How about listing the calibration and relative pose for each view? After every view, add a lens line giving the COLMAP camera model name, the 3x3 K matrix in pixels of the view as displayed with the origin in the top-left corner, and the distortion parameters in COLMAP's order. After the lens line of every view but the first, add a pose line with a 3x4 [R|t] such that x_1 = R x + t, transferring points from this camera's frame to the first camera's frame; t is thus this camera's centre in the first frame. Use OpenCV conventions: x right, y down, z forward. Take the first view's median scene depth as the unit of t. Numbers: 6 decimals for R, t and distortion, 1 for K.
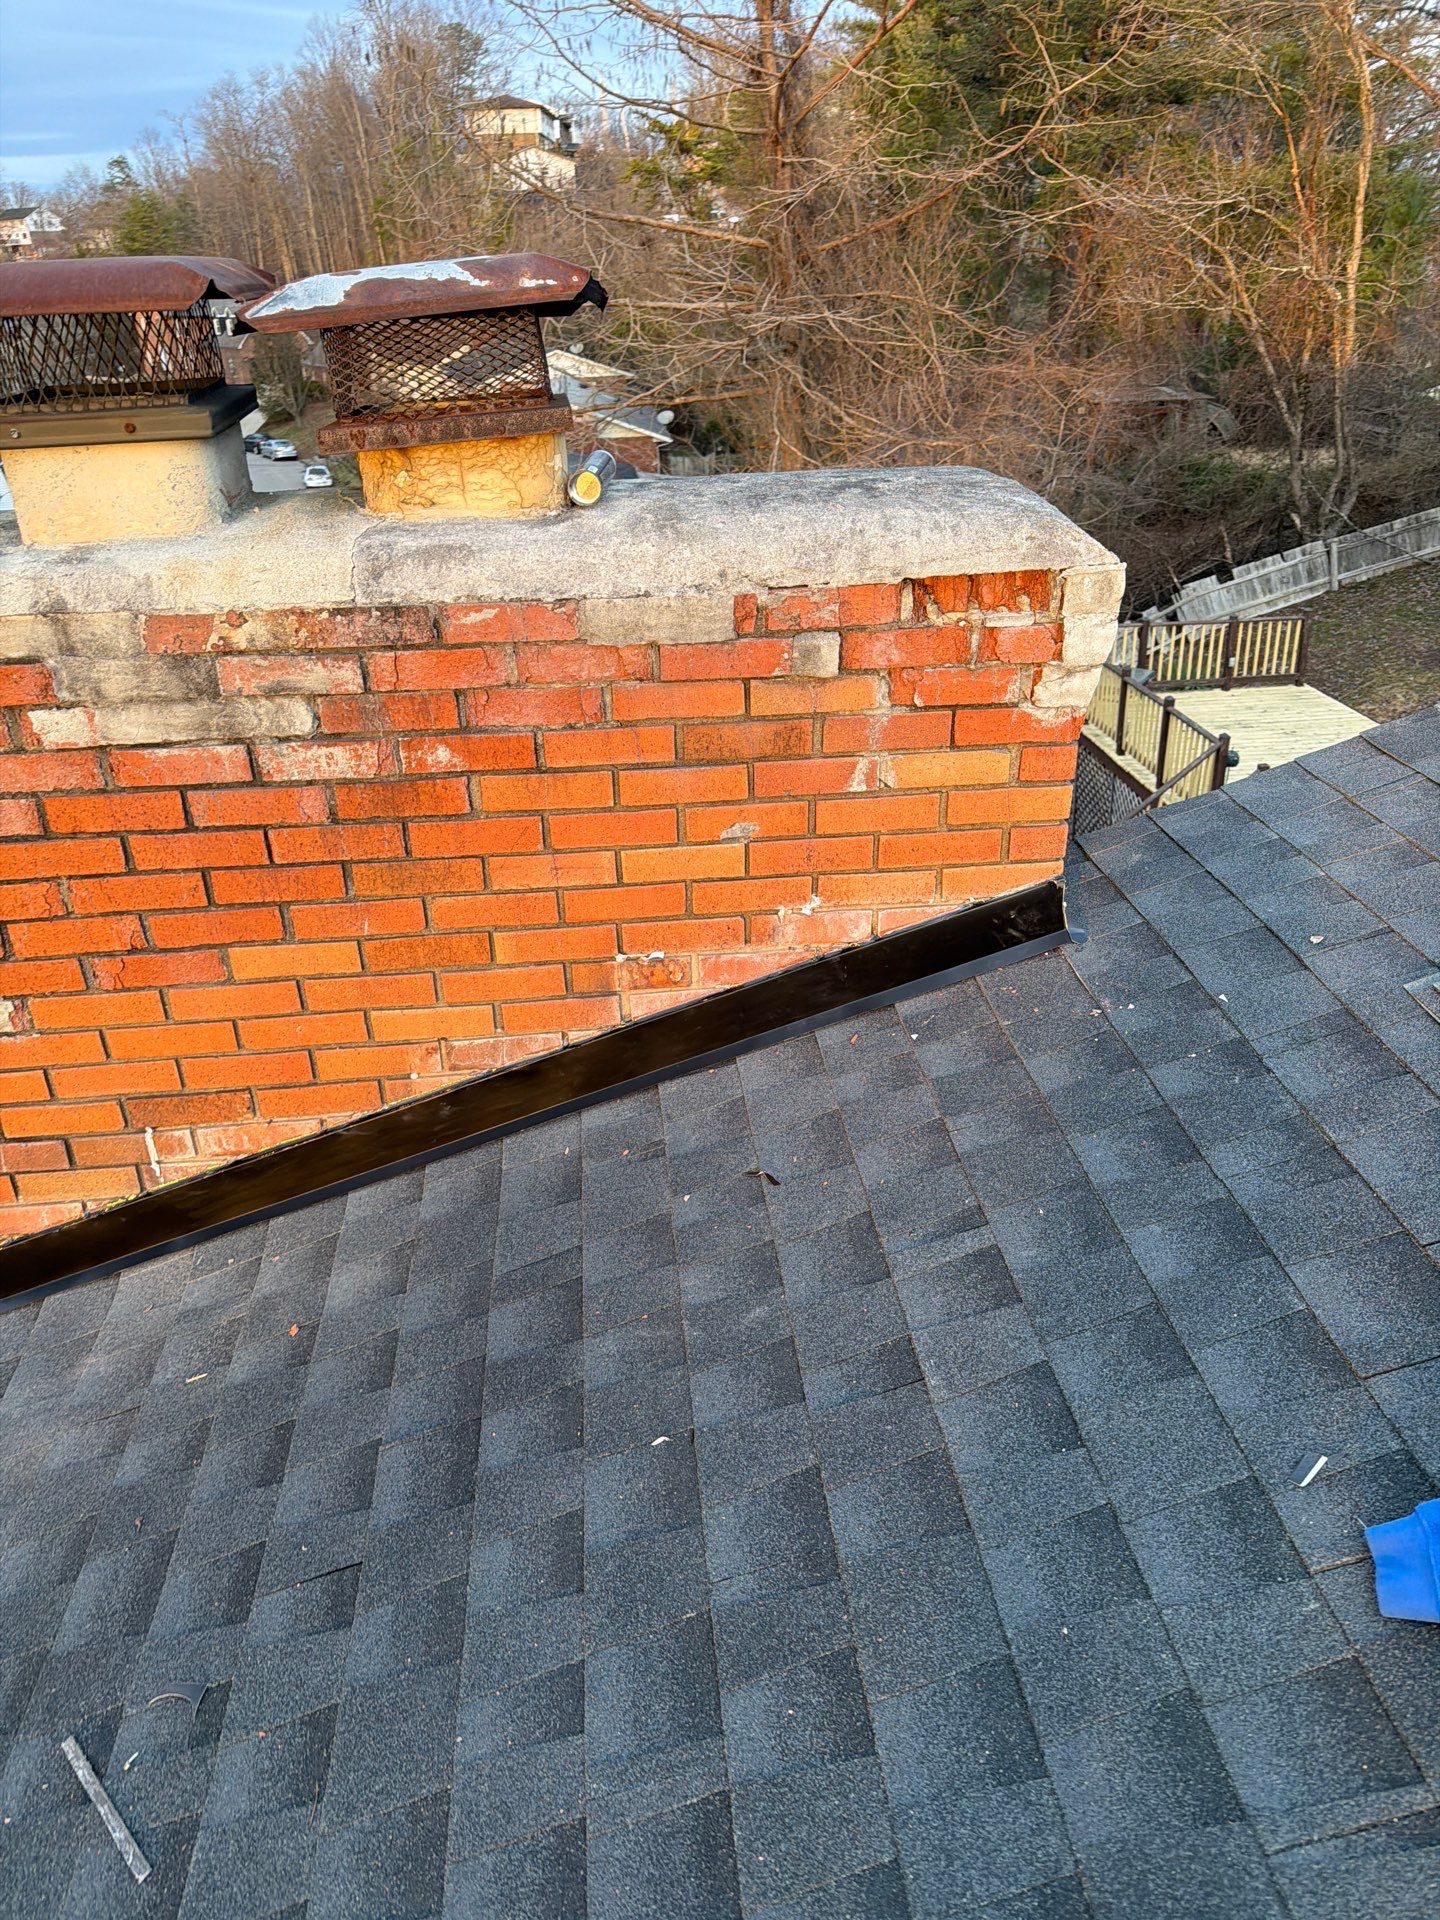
lens RADIAL K [[1323.3, 0, 742.9], [0, 1323.3, 965.7], [0, 0, 1]] dist [0.013025, -0.044529]
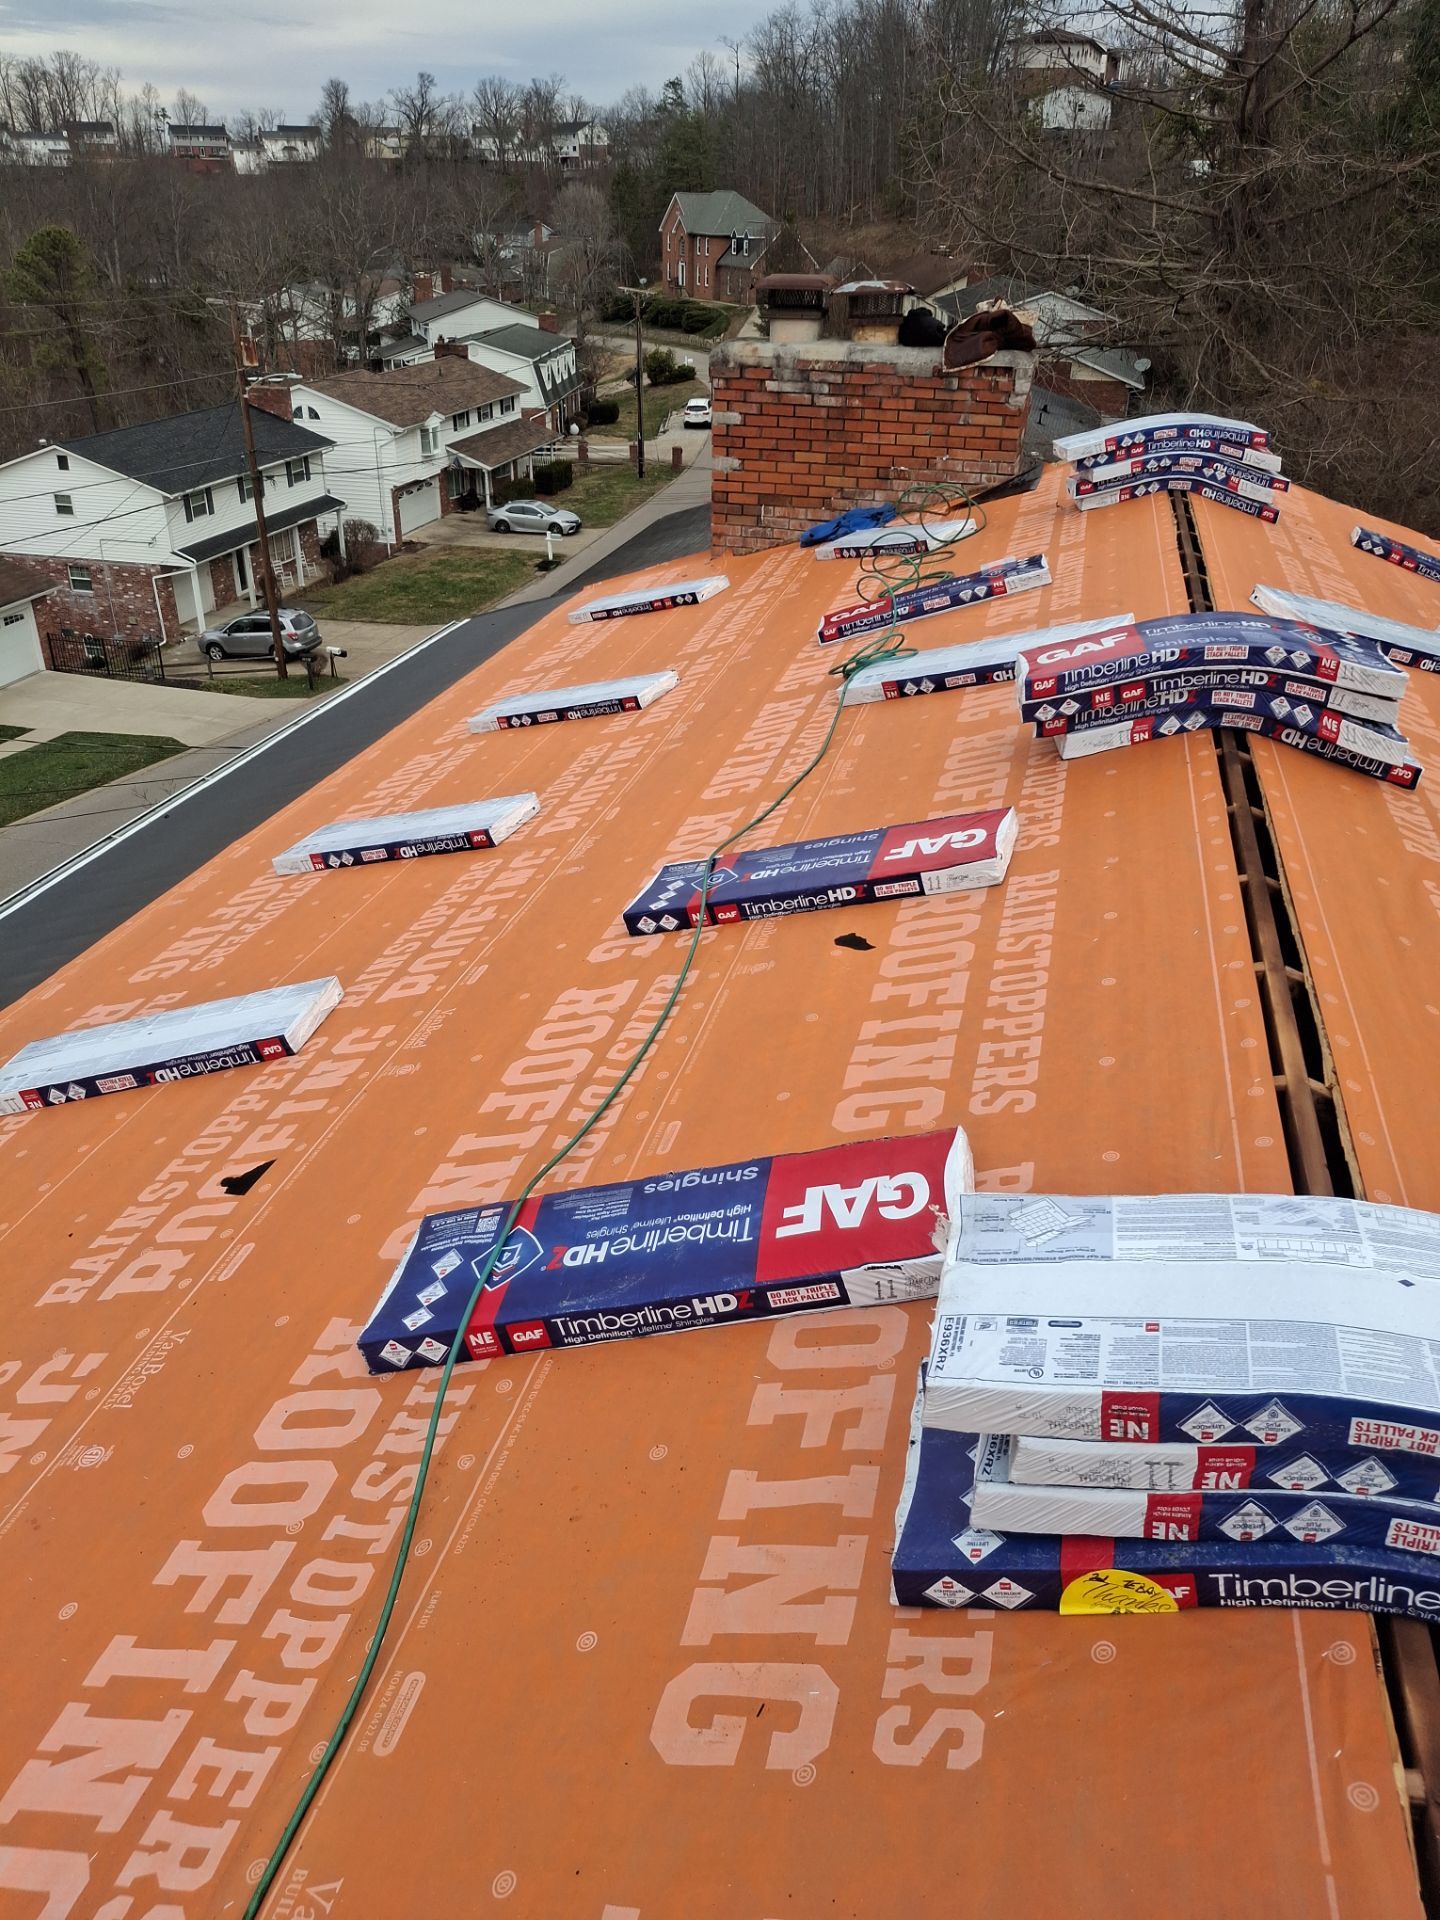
lens RADIAL K [[1350.3, 0, 728.1], [0, 1350.3, 975.4], [0, 0, 1]] dist [0.001517, -0.052641]
pose [[0.939436, 0.197551, -0.280059, 0.923702], [-0.186551, 0.980247, 0.065689, 1.394581], [0.287504, -0.009466, 0.957733, -3.151186]]
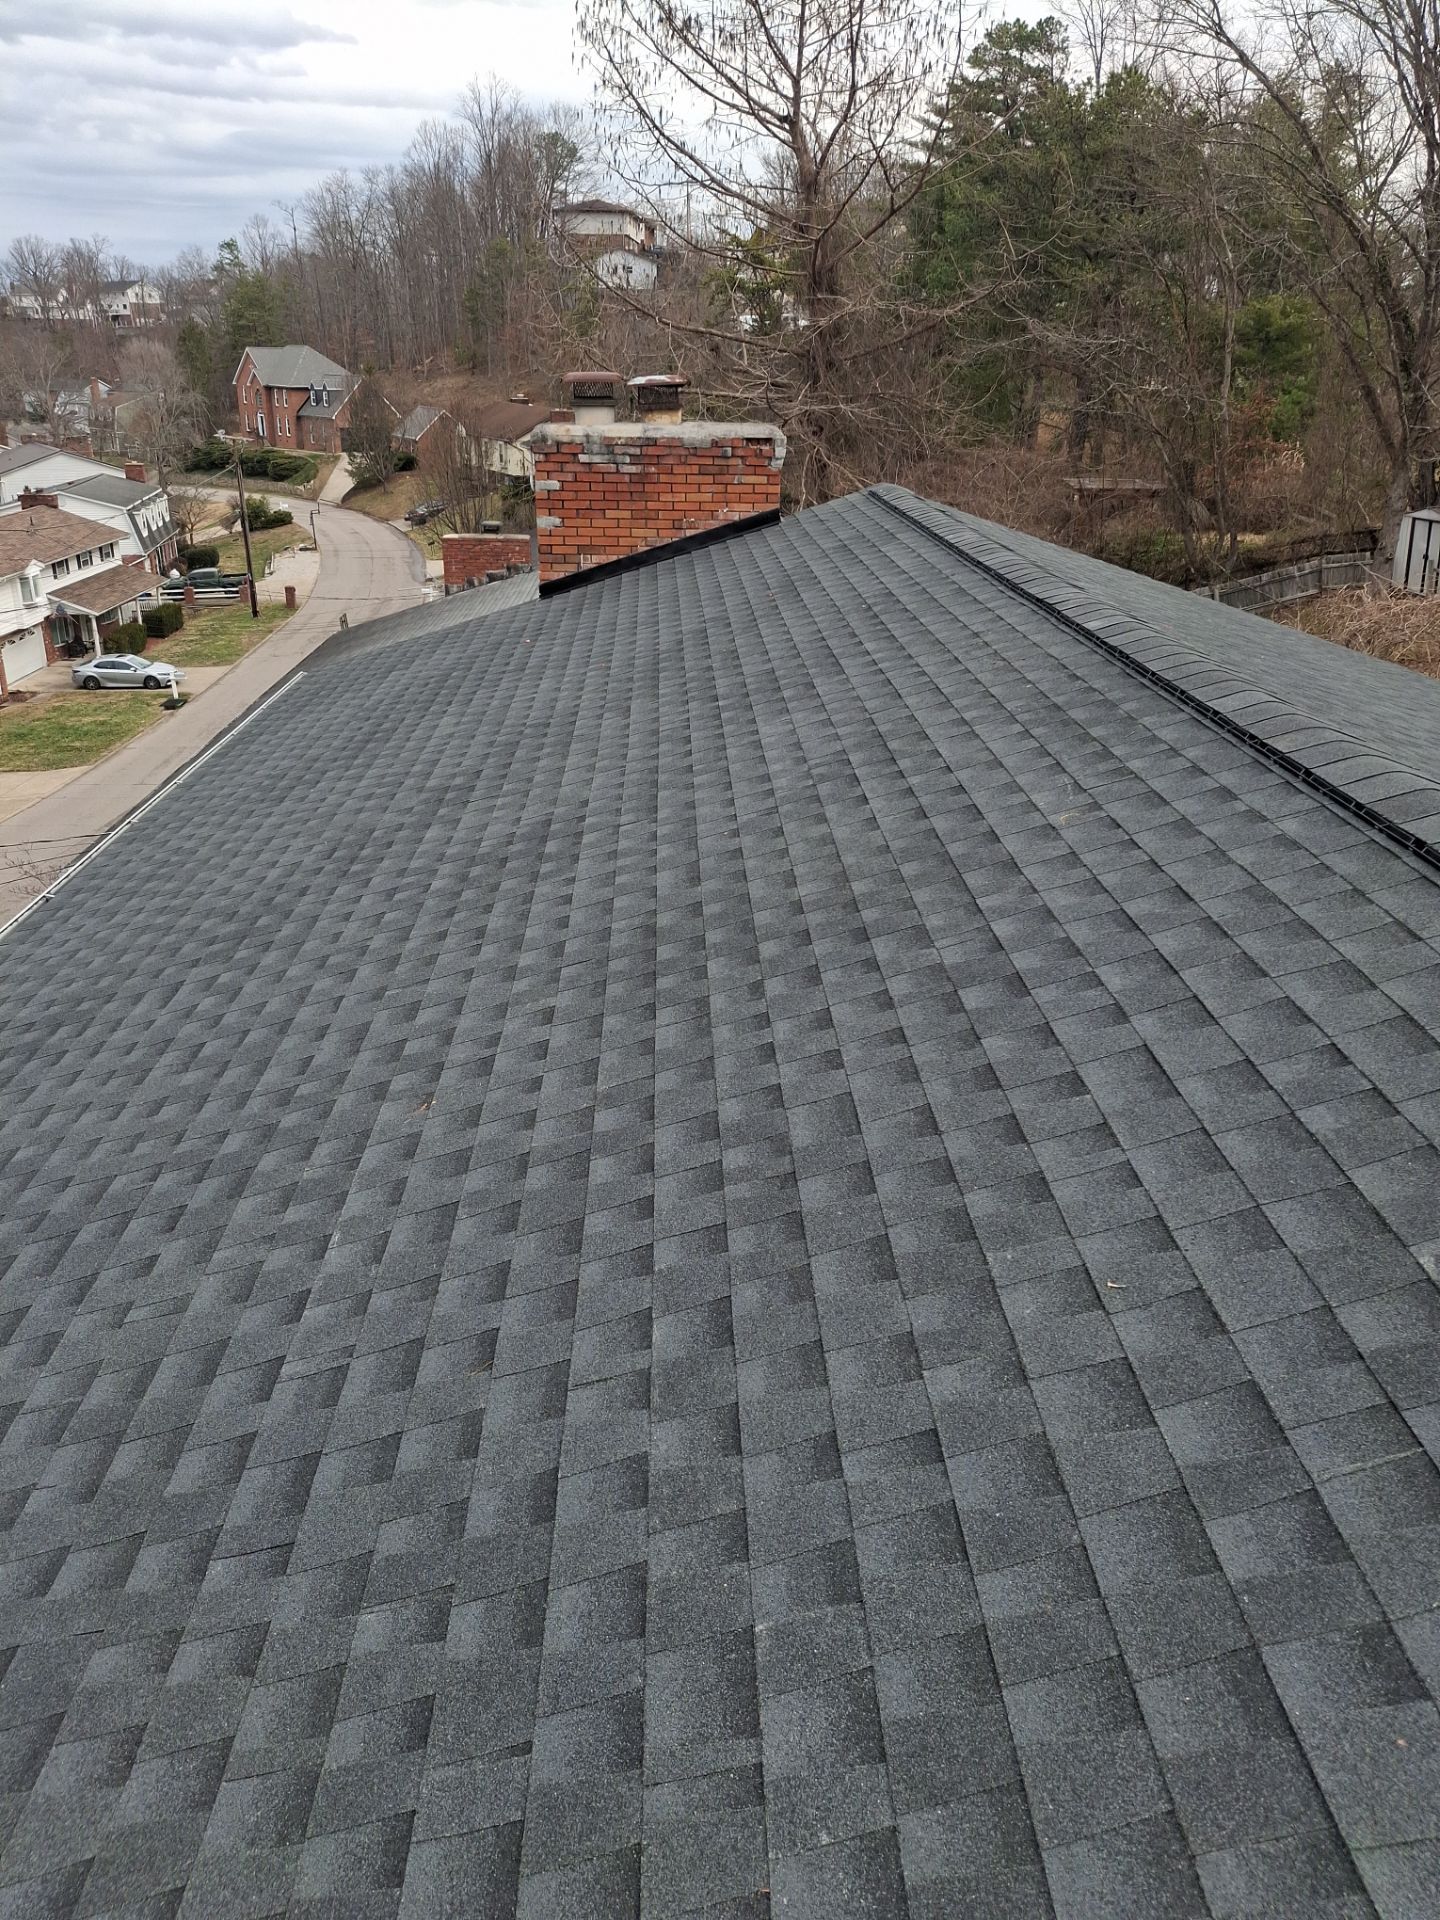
lens RADIAL K [[1337.4, 0, 720.0], [0, 1337.4, 960.0], [0, 0, 1]] dist [0.013722, -0.059059]
pose [[0.997395, 0.056806, -0.044446, 0.377306], [-0.059593, 0.996162, -0.064112, 2.102872], [0.040634, 0.066594, 0.996952, -4.130463]]
